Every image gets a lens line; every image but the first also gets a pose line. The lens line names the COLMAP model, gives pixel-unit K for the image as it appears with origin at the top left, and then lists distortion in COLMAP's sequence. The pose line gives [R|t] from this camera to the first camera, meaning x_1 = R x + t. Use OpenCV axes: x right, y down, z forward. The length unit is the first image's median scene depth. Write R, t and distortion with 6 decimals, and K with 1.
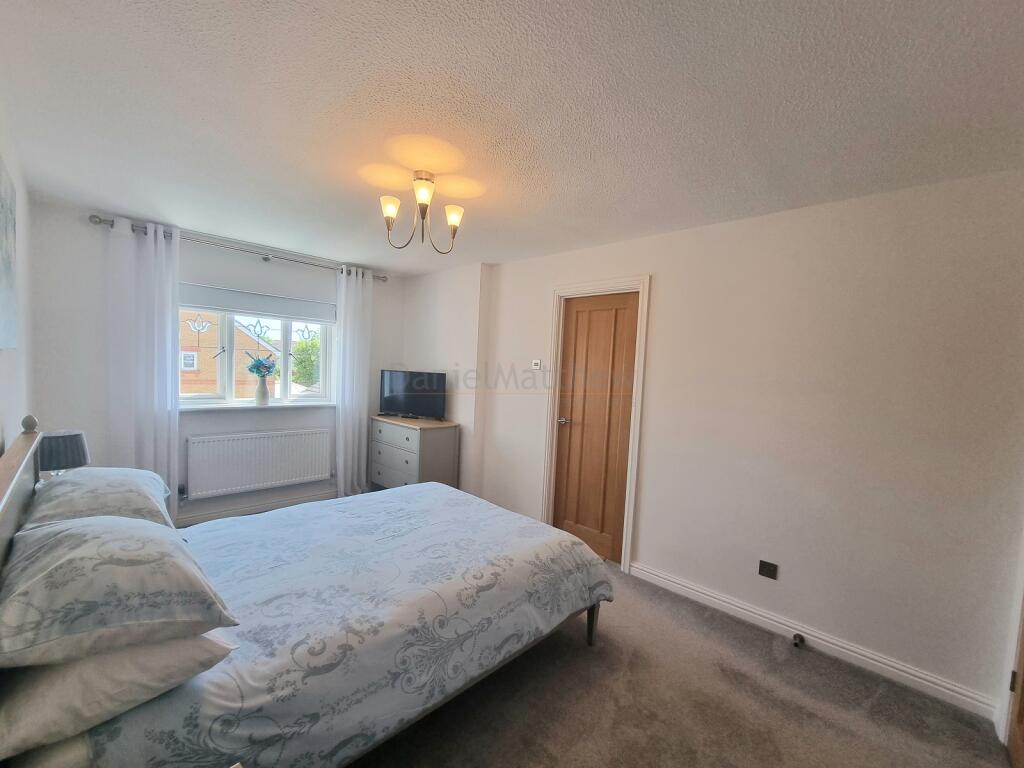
lens RADIAL K [[421.7, 0, 517.6], [0, 421.7, 395.4], [0, 0, 1]] dist [-0.001059, 0.000099]
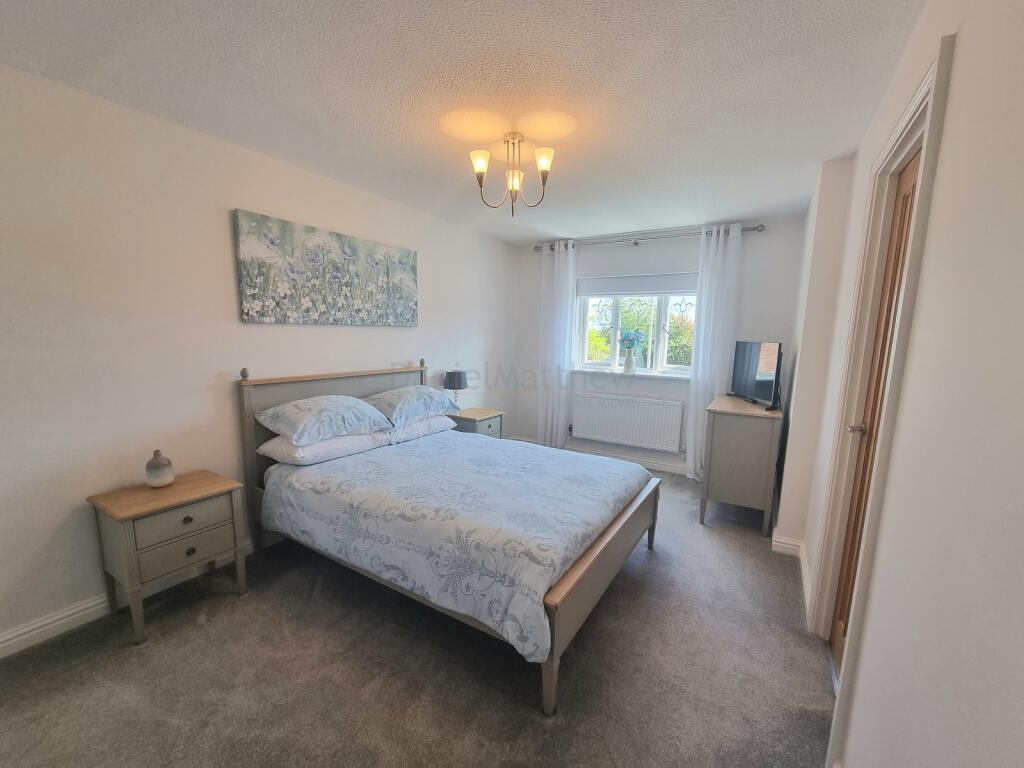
lens RADIAL K [[421.7, 0, 517.6], [0, 421.7, 395.4], [0, 0, 1]] dist [-0.001059, 0.000099]
pose [[0.224763, 0.103401, -0.968912, 0.770300], [-0.074496, 0.993267, 0.088719, 0.007336], [0.971562, 0.052239, 0.230953, 0.744674]]
